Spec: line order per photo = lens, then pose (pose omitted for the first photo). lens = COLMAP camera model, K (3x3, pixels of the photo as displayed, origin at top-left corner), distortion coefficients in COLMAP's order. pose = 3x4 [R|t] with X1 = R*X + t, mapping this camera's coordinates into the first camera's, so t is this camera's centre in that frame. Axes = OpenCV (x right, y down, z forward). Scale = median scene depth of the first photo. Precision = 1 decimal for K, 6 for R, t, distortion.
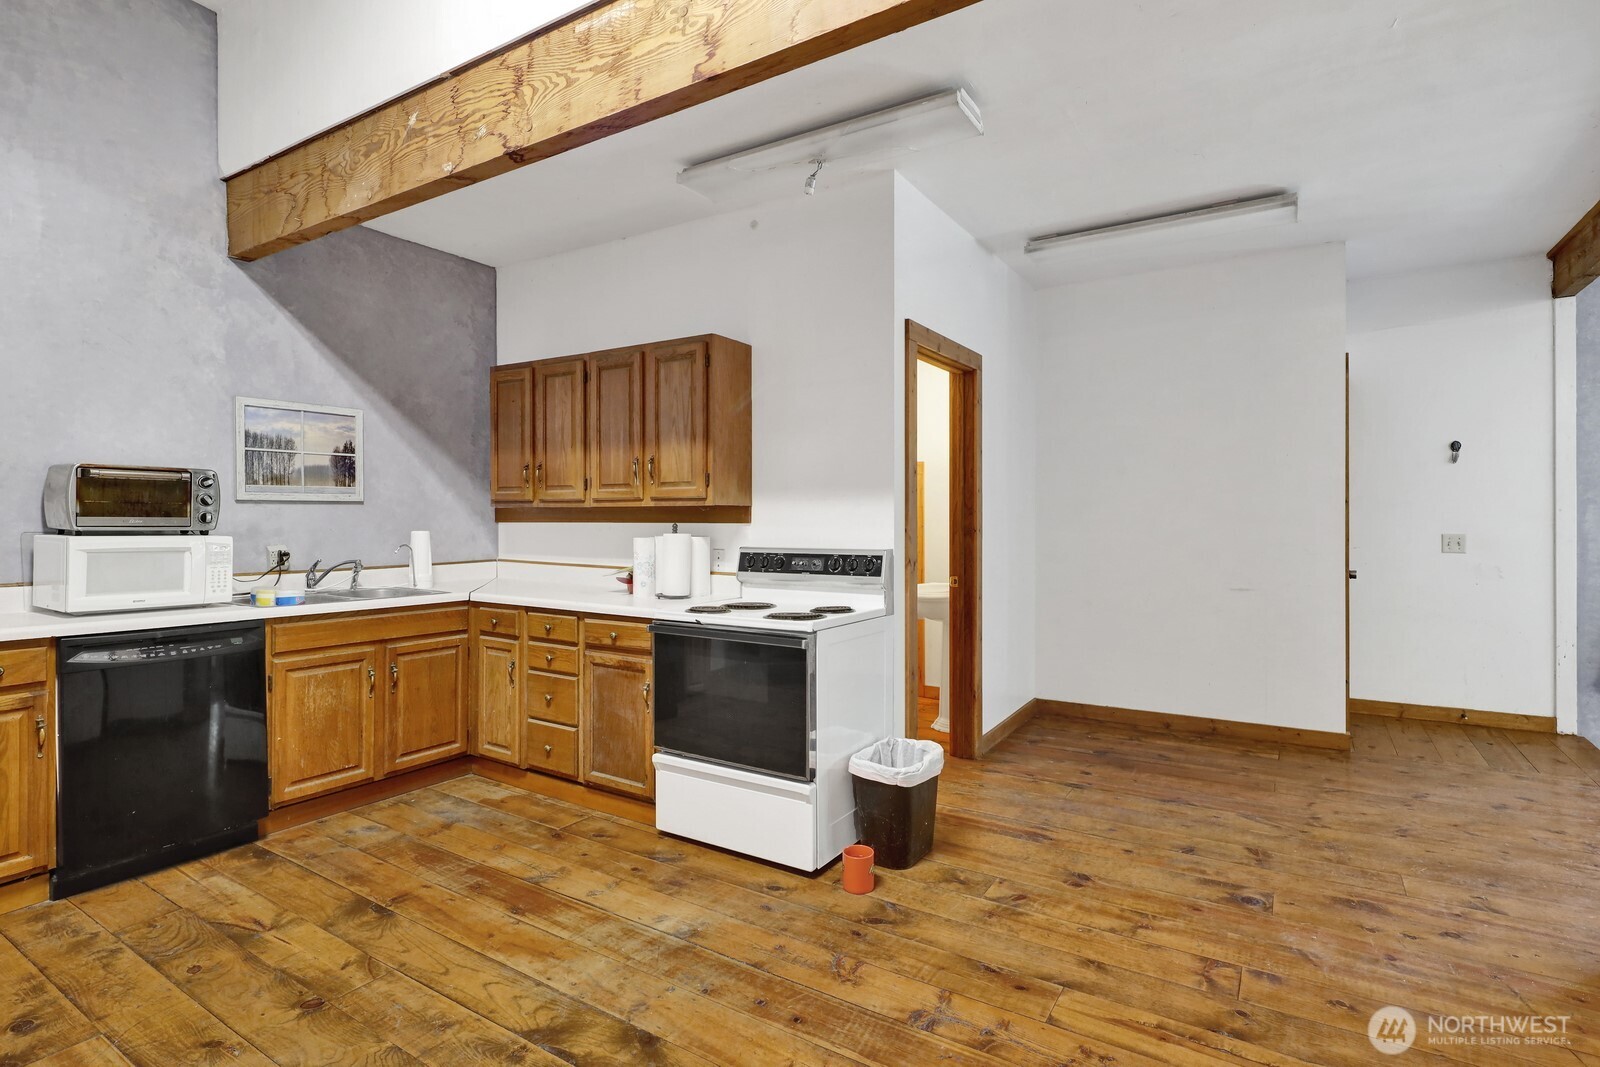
lens RADIAL K [[791.9, 0, 799.0], [0, 791.9, 526.4], [0, 0, 1]] dist [0.001987, -0.001681]
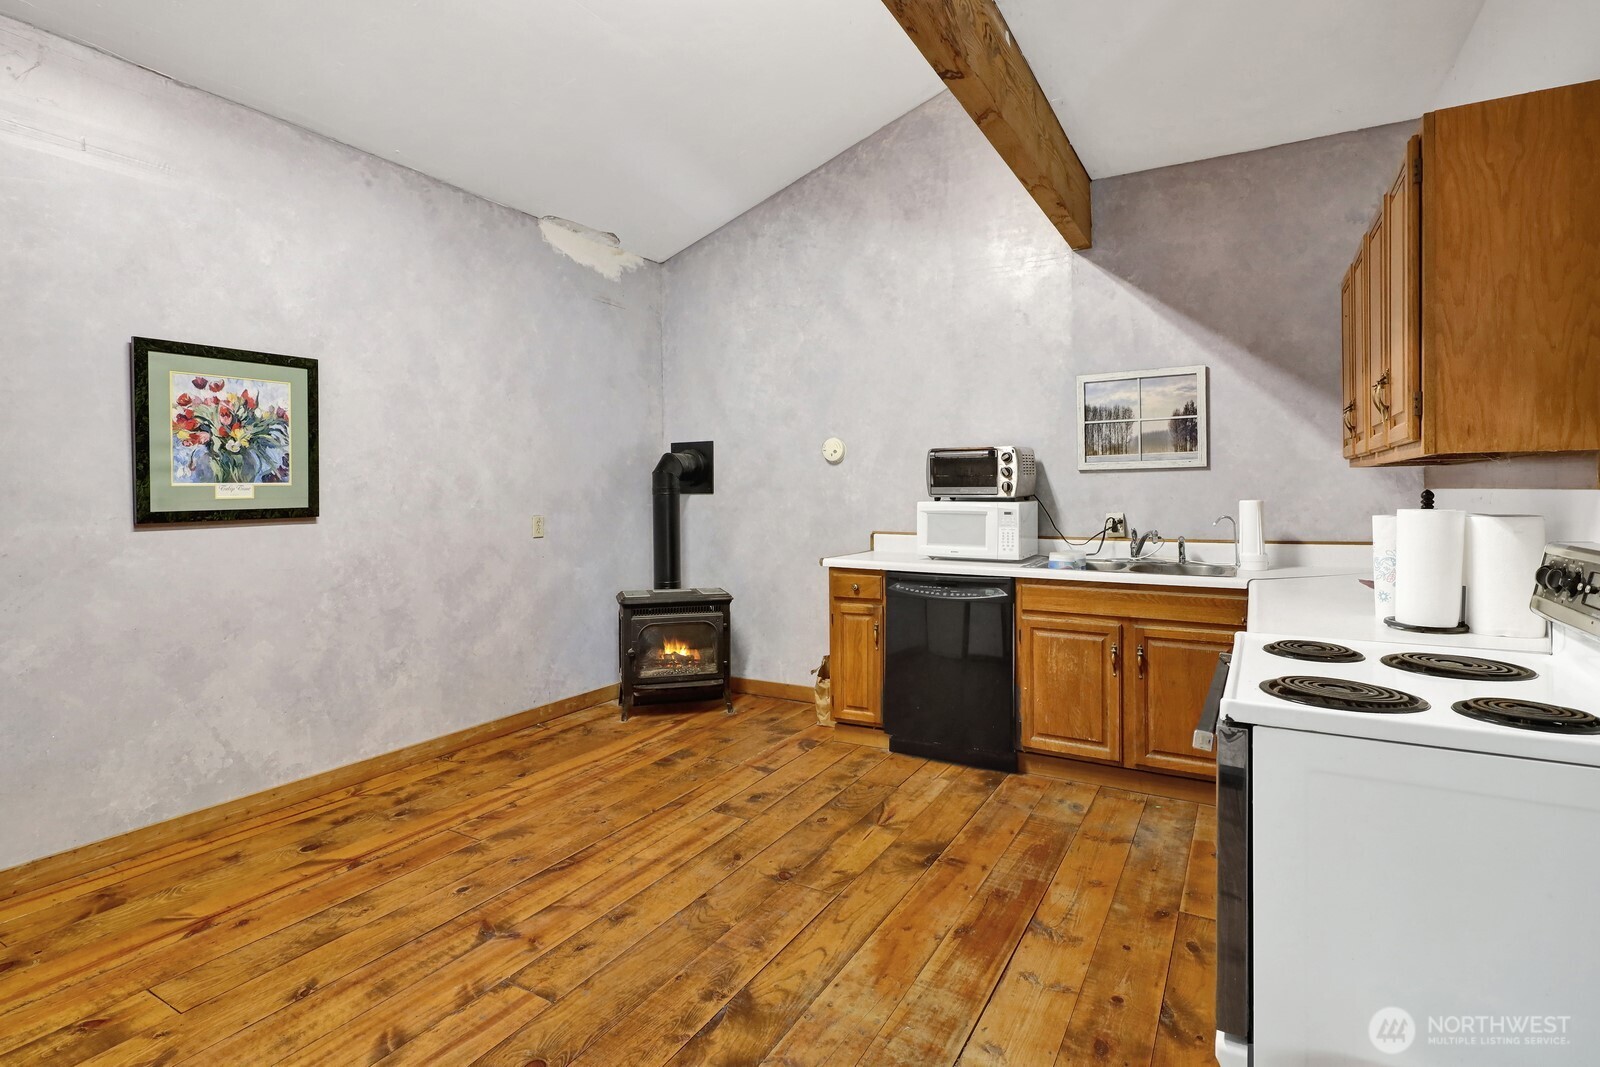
lens RADIAL K [[791.9, 0, 801.4], [0, 791.9, 499.3], [0, 0, 1]] dist [0.001987, -0.001681]
pose [[0.043673, 0.007667, -0.999016, 0.418729], [-0.000415, 0.999971, 0.007656, -0.001321], [0.999046, 0.000080, 0.043675, 0.640932]]
